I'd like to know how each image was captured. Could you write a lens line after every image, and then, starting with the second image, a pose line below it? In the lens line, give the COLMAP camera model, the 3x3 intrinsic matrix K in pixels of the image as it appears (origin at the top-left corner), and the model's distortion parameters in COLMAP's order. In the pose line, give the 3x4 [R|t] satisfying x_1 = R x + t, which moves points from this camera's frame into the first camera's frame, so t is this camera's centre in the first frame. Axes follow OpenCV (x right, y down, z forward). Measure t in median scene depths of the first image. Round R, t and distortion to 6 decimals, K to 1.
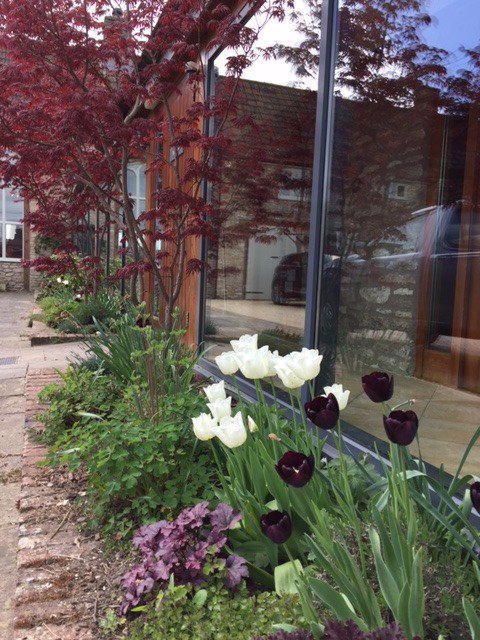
lens RADIAL K [[537.8, 0, 240.0], [0, 537.8, 320.0], [0, 0, 1]] dist [0.055716, -0.002550]
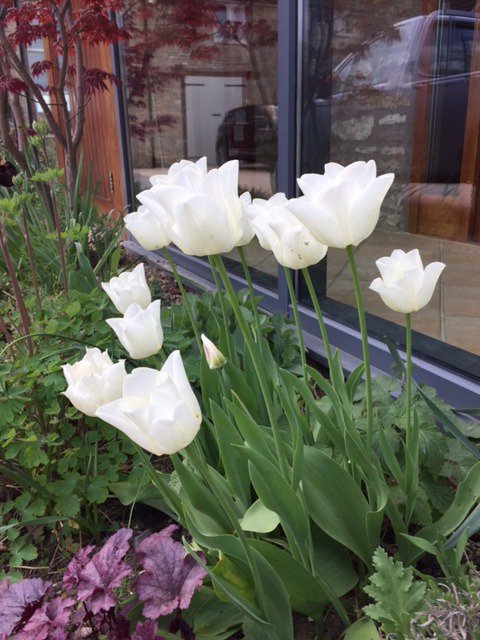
lens RADIAL K [[537.8, 0, 240.0], [0, 537.8, 320.0], [0, 0, 1]] dist [0.055716, -0.002550]
pose [[0.992531, -0.096528, 0.074592, 0.013588], [0.076324, 0.968369, 0.237561, 0.055190], [-0.095164, -0.230094, 0.968504, 0.527639]]
